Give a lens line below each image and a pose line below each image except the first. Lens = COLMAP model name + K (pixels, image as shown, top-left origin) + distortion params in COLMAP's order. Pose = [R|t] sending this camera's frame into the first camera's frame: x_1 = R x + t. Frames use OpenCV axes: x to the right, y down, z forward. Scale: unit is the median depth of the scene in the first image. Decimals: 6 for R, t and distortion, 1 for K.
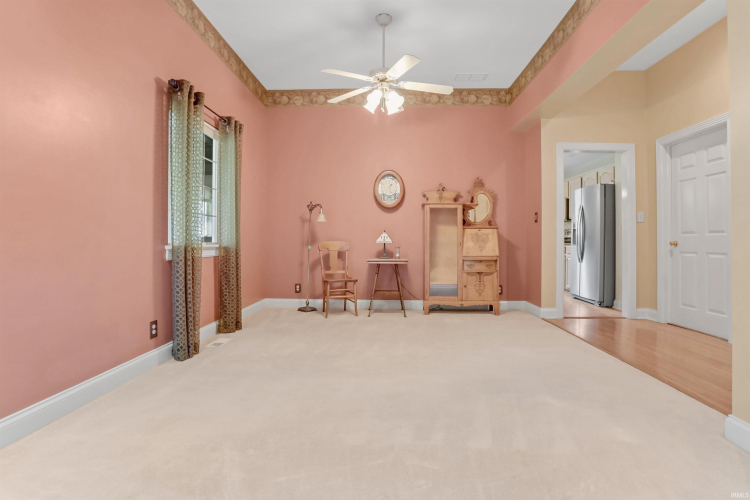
lens RADIAL K [[381.5, 0, 376.7], [0, 381.5, 239.5], [0, 0, 1]] dist [-0.045477, 0.000578]
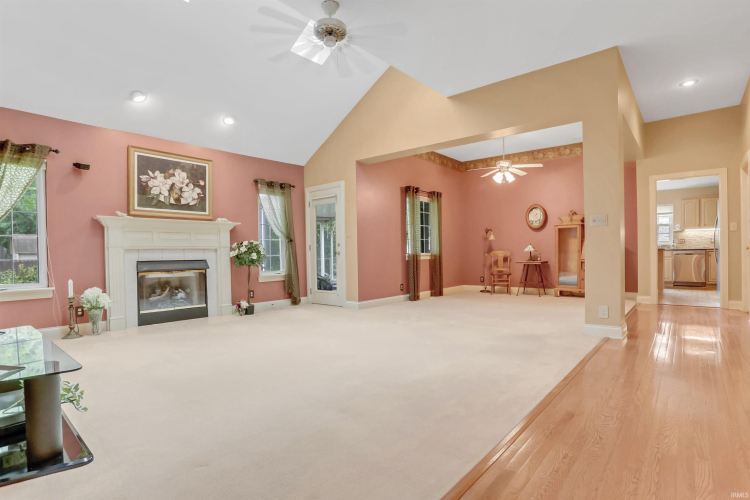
lens RADIAL K [[378.0, 0, 375.0], [0, 378.0, 250.0], [0, 0, 1]] dist [0.000966, 0.000207]
pose [[0.794460, -0.019844, -0.606992, 0.476980], [0.021323, 0.999761, -0.004776, -0.002738], [0.606942, -0.009149, 0.794693, -0.664637]]
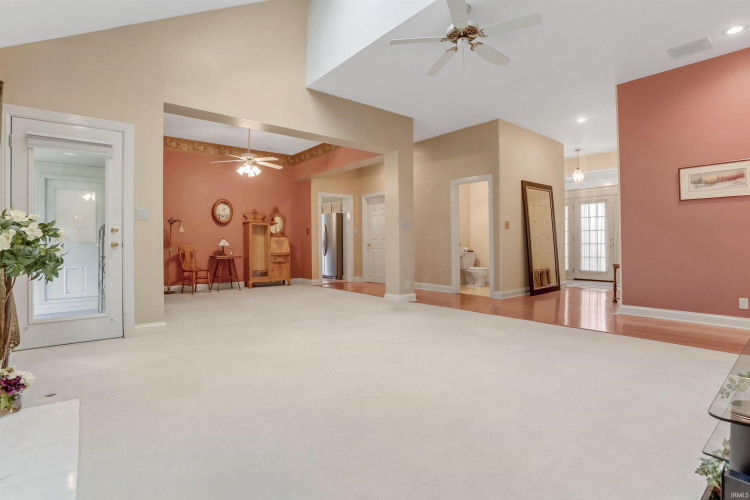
lens RADIAL K [[378.0, 0, 375.0], [0, 378.0, 250.0], [0, 0, 1]] dist [0.000966, 0.000207]
pose [[0.762674, -0.016064, 0.646584, -0.521643], [0.002271, 0.999752, 0.022159, -0.007019], [-0.646780, -0.015432, 0.762521, -0.616705]]
